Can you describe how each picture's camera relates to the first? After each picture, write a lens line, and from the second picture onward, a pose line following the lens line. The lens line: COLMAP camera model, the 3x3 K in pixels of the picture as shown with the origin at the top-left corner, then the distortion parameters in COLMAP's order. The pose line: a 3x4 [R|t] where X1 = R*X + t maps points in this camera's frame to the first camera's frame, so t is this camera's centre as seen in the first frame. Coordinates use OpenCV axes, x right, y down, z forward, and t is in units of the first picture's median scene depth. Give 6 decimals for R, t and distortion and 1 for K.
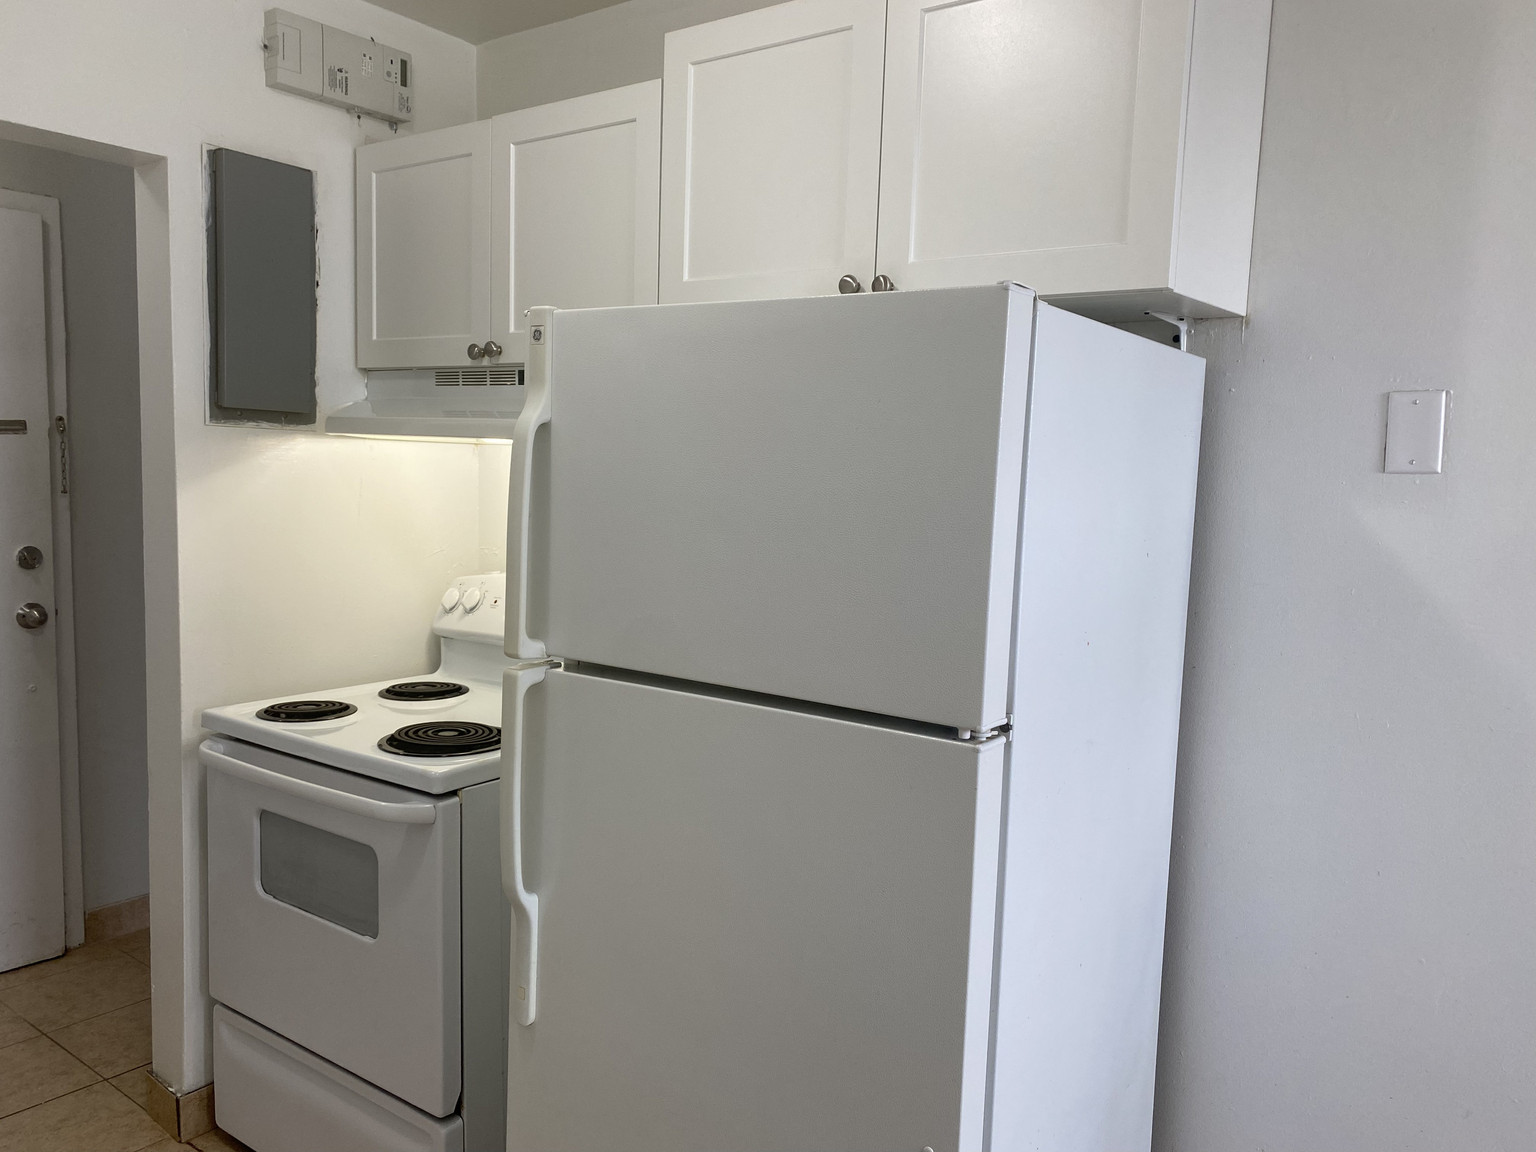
lens RADIAL K [[1178.0, 0, 768.0], [0, 1178.0, 576.0], [0, 0, 1]] dist [0.037488, -0.054269]
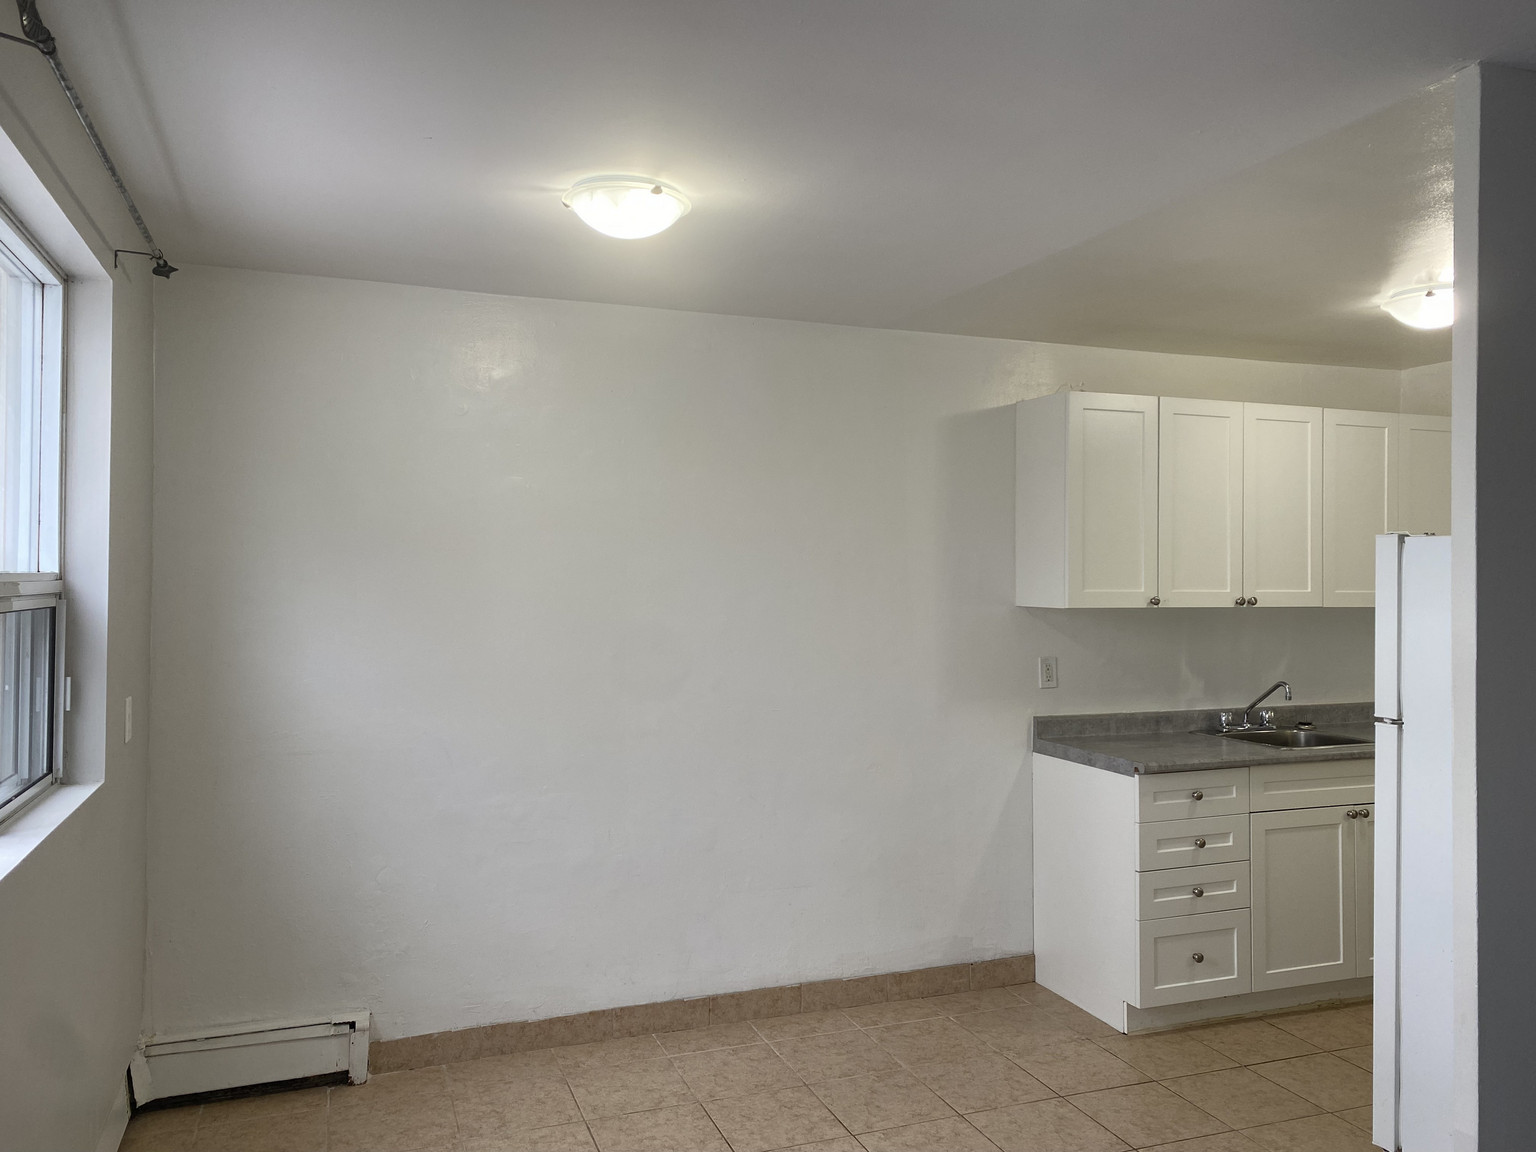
lens RADIAL K [[1147.5, 0, 769.2], [0, 1147.5, 552.8], [0, 0, 1]] dist [0.032472, -0.000614]
pose [[-0.522117, -0.055842, -0.851044, 1.489099], [-0.101598, 0.994821, -0.002945, -0.035721], [0.846801, 0.084927, -0.525086, 0.604113]]
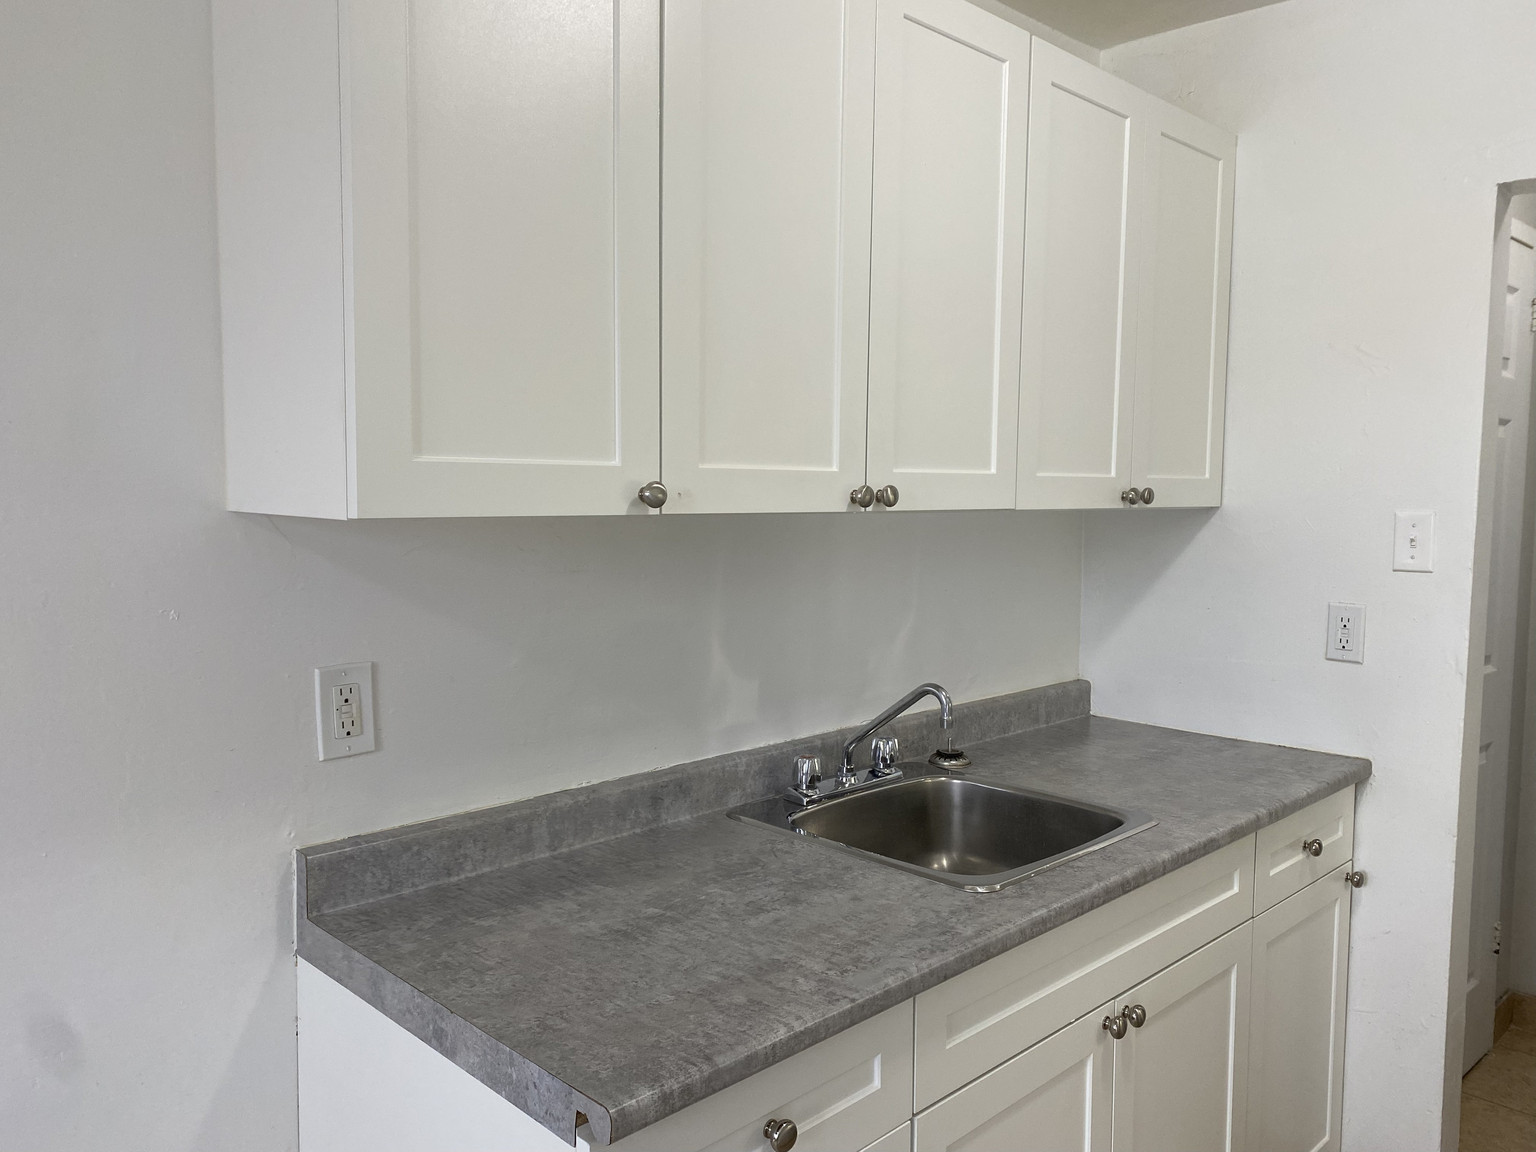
lens RADIAL K [[1178.0, 0, 768.0], [0, 1178.0, 576.0], [0, 0, 1]] dist [0.037488, -0.054269]
pose [[-0.127852, 0.044958, -0.990774, 0.277080], [-0.106883, 0.992530, 0.058830, -0.028487], [0.986017, 0.113418, -0.122092, 0.323451]]
